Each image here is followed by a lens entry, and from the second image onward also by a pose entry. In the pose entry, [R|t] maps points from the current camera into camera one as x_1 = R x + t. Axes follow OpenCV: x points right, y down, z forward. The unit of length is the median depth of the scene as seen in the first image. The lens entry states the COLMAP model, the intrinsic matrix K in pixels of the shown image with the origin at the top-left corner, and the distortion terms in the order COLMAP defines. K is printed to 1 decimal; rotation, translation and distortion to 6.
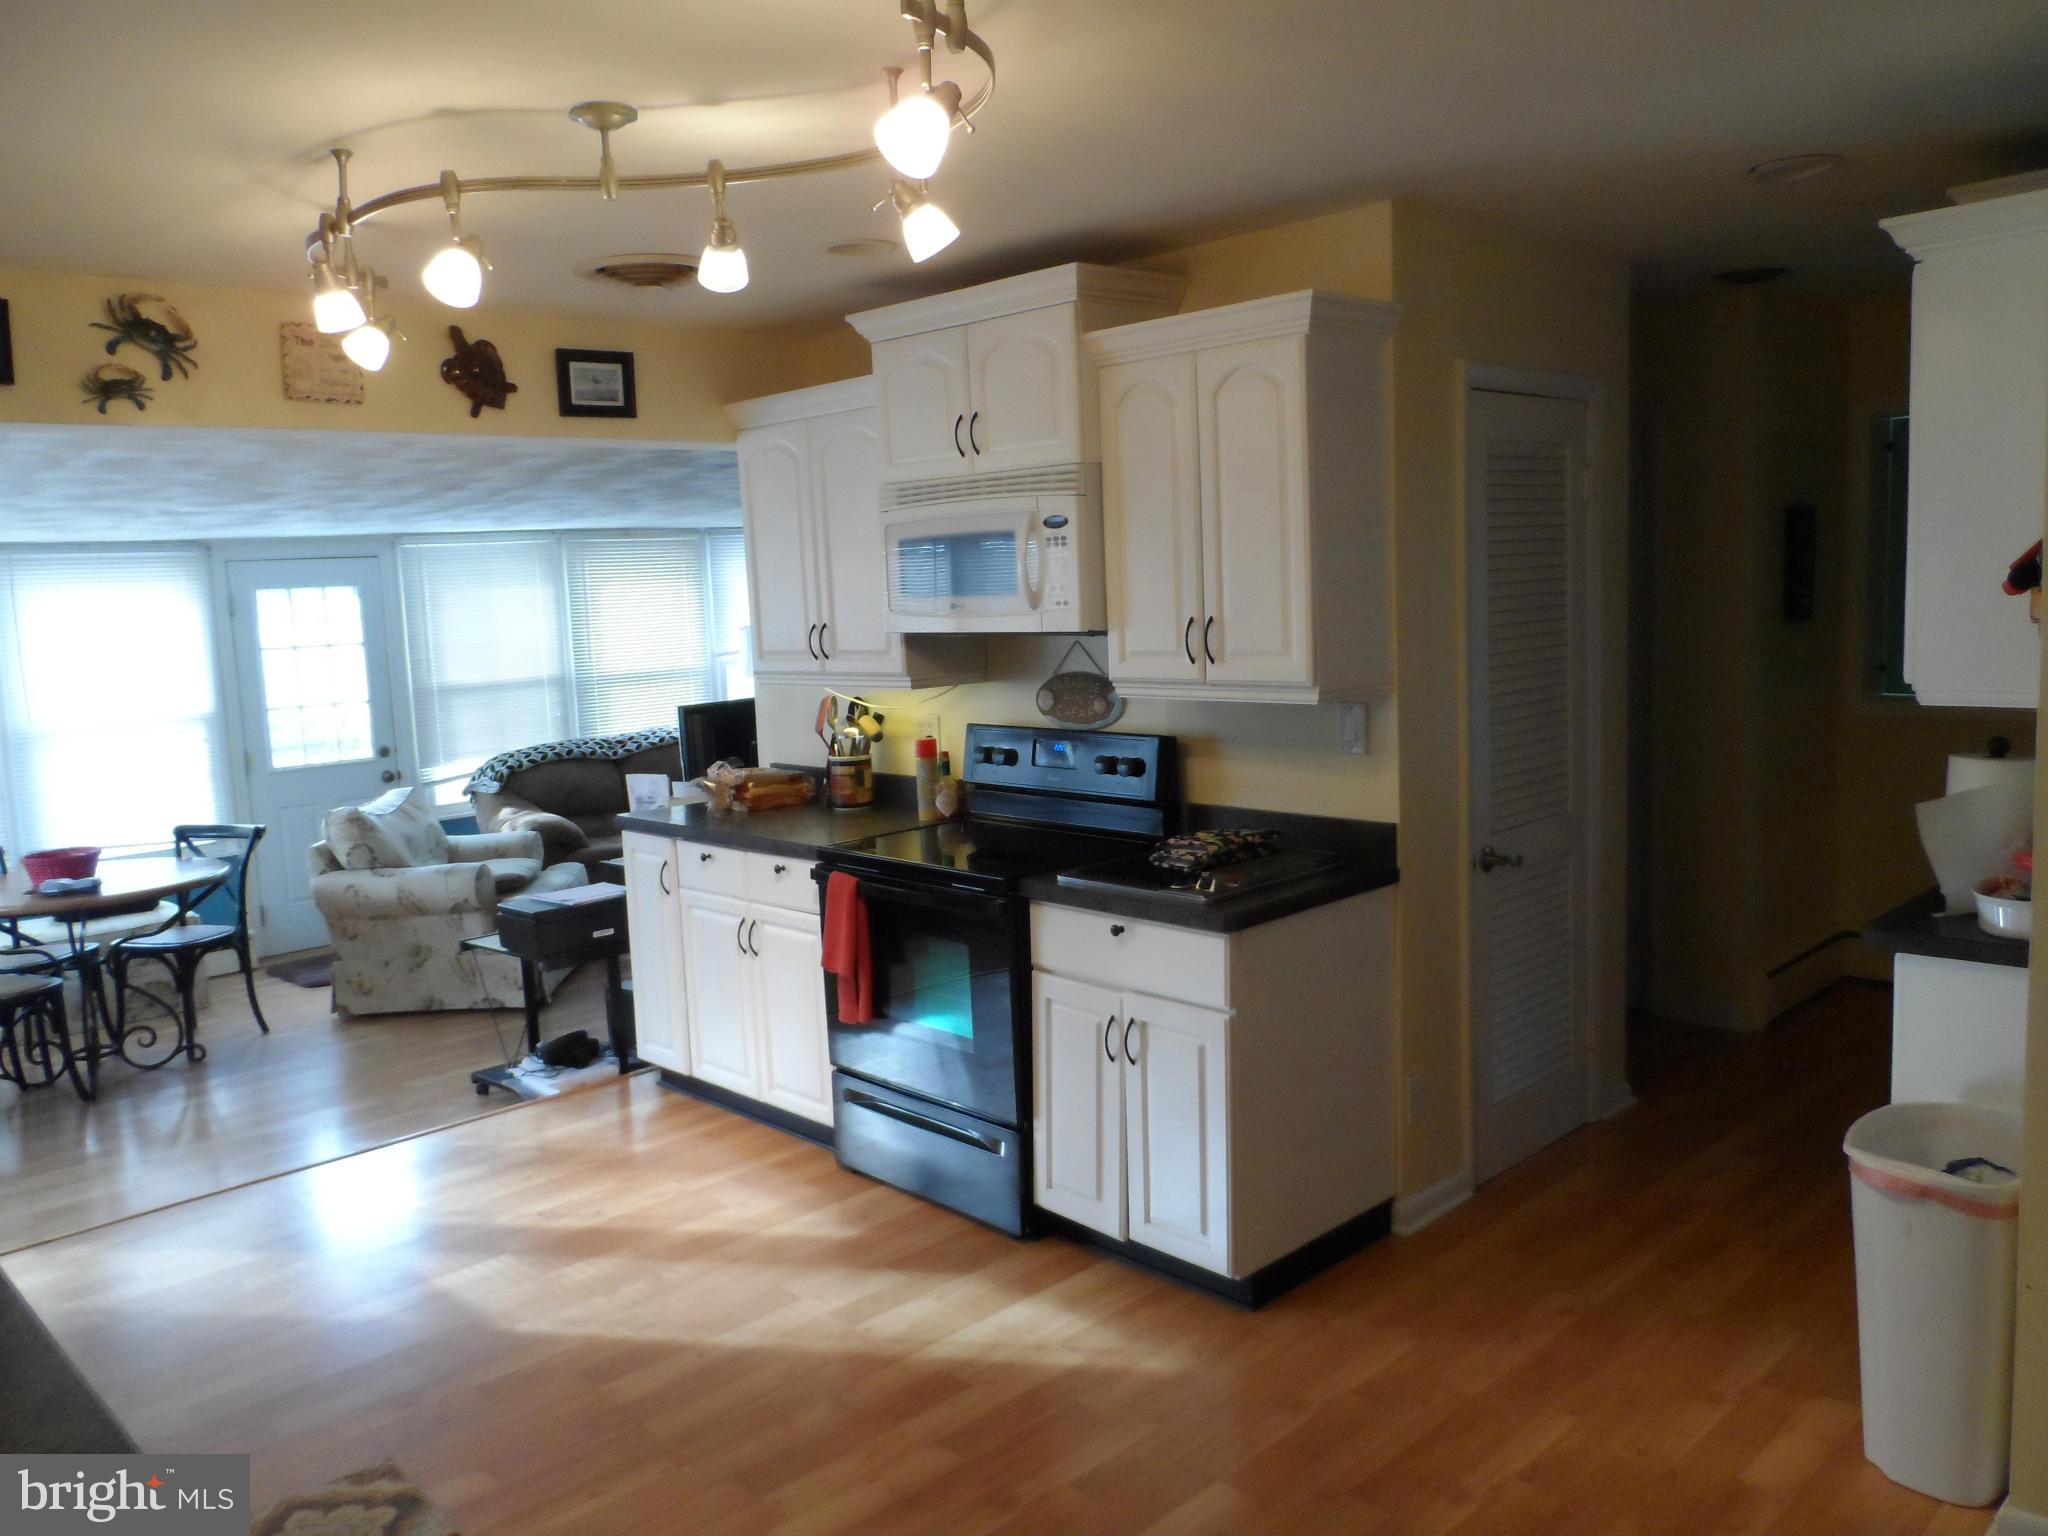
lens RADIAL K [[1573.6, 0, 1024.0], [0, 1573.6, 773.1], [0, 0, 1]] dist [-0.035428, -0.002594]
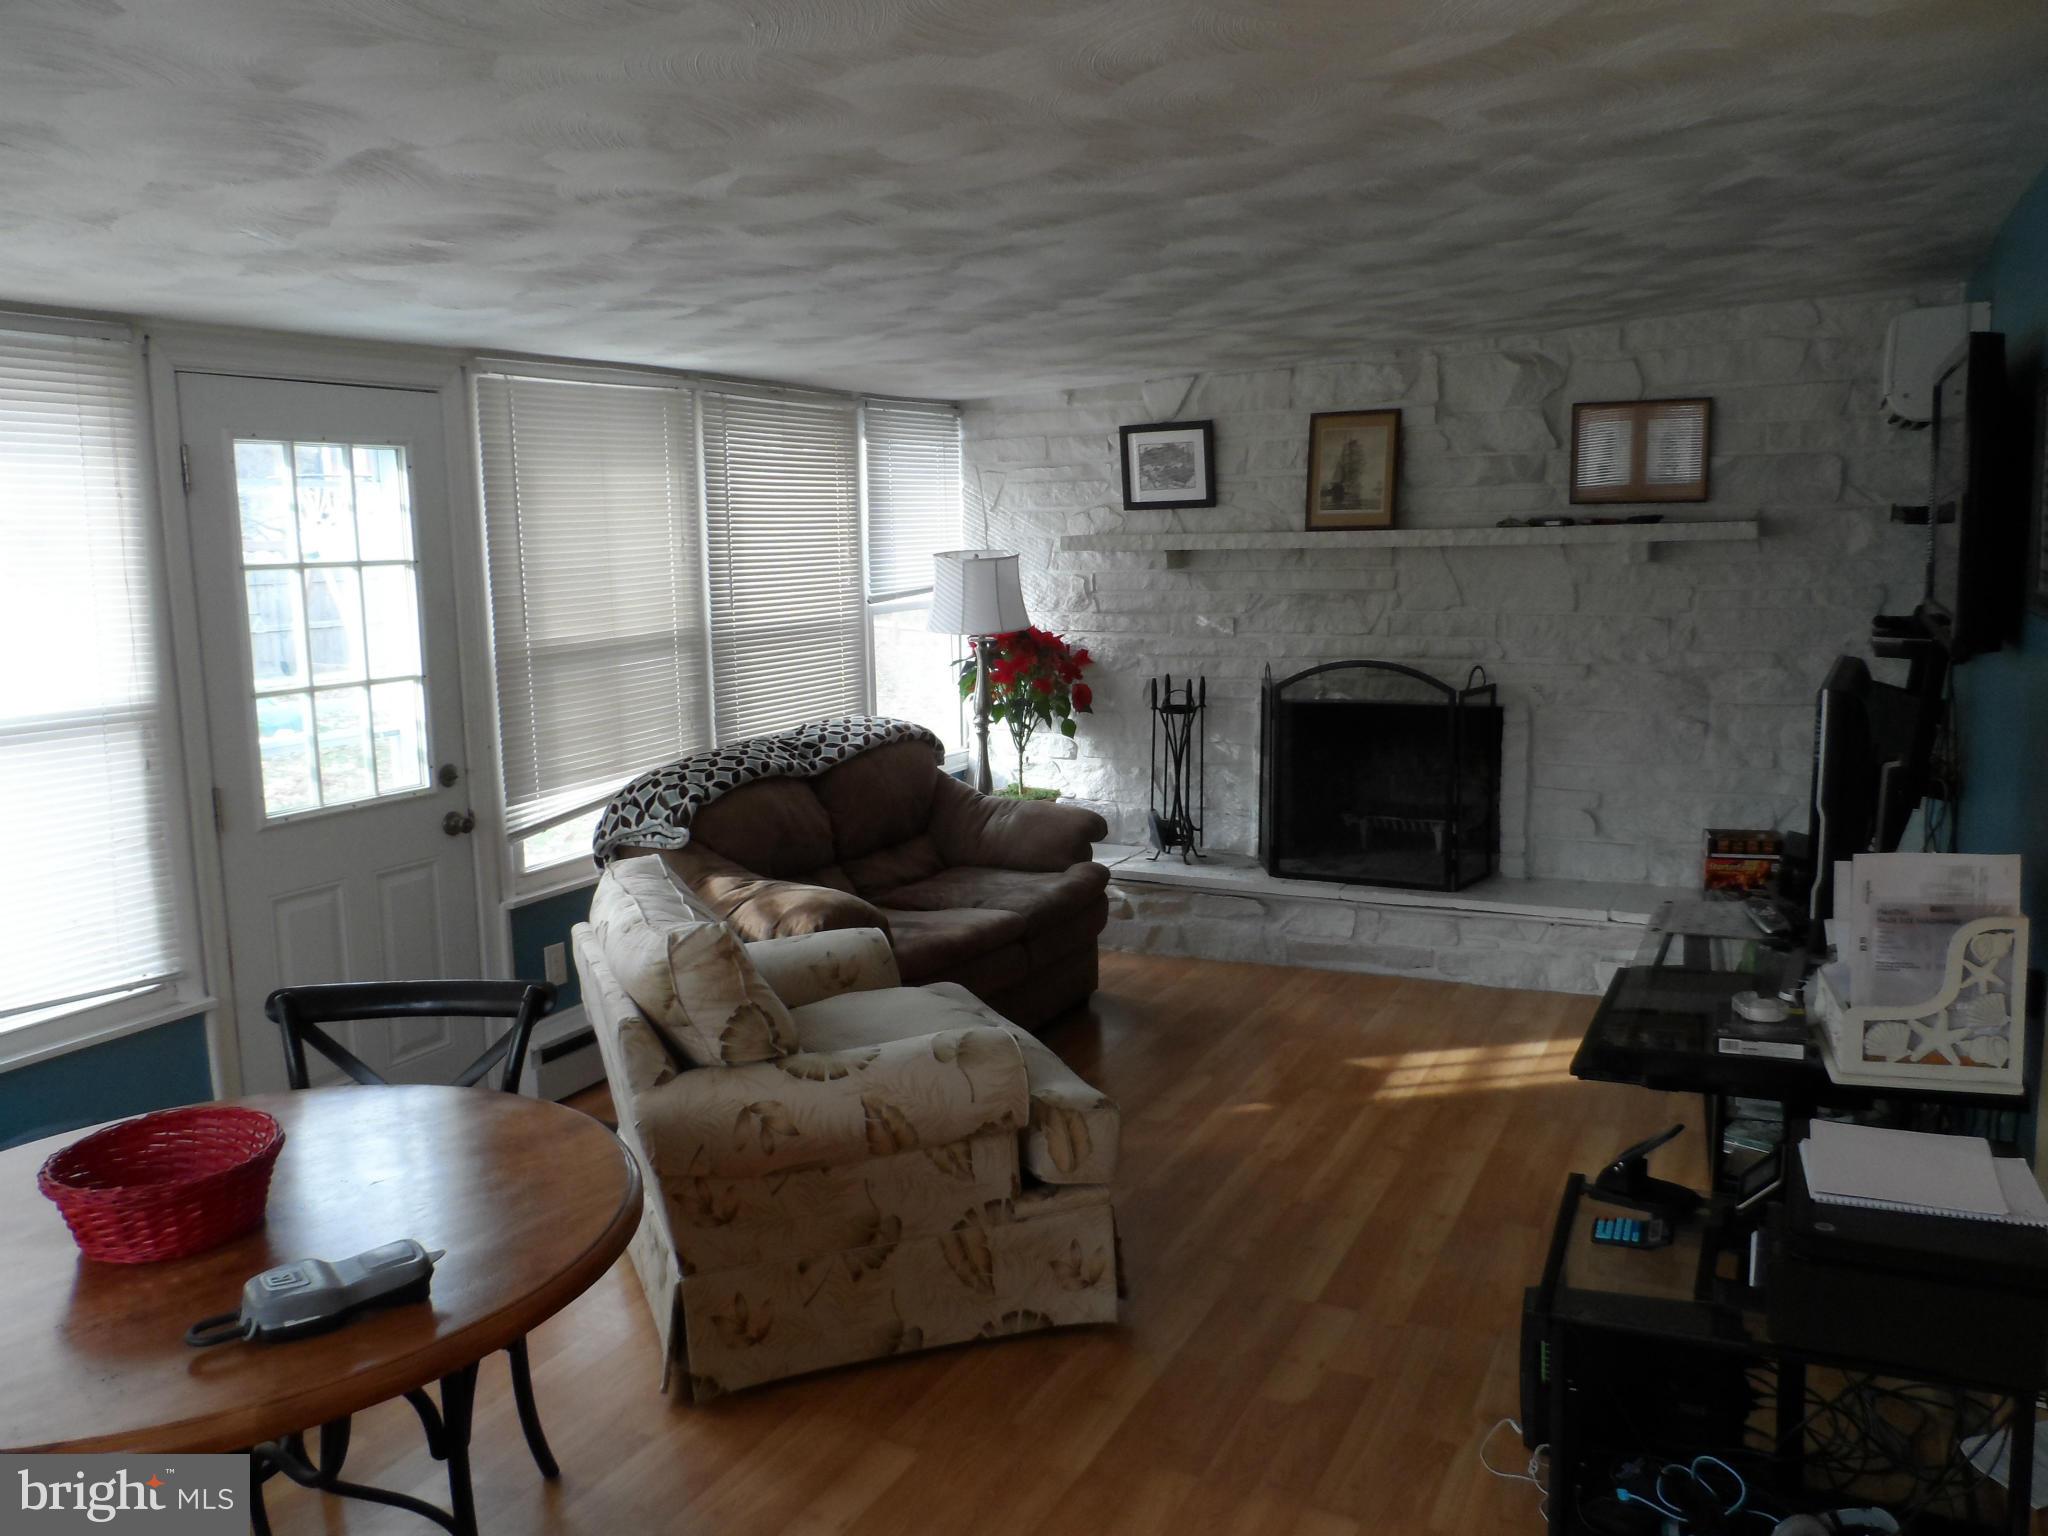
lens RADIAL K [[1573.6, 0, 1024.9], [0, 1573.6, 758.7], [0, 0, 1]] dist [-0.035428, -0.002594]
pose [[0.943405, -0.021846, 0.330923, -0.428804], [0.017657, 0.999721, 0.015661, -0.025546], [-0.331173, -0.008931, 0.943528, 0.486042]]
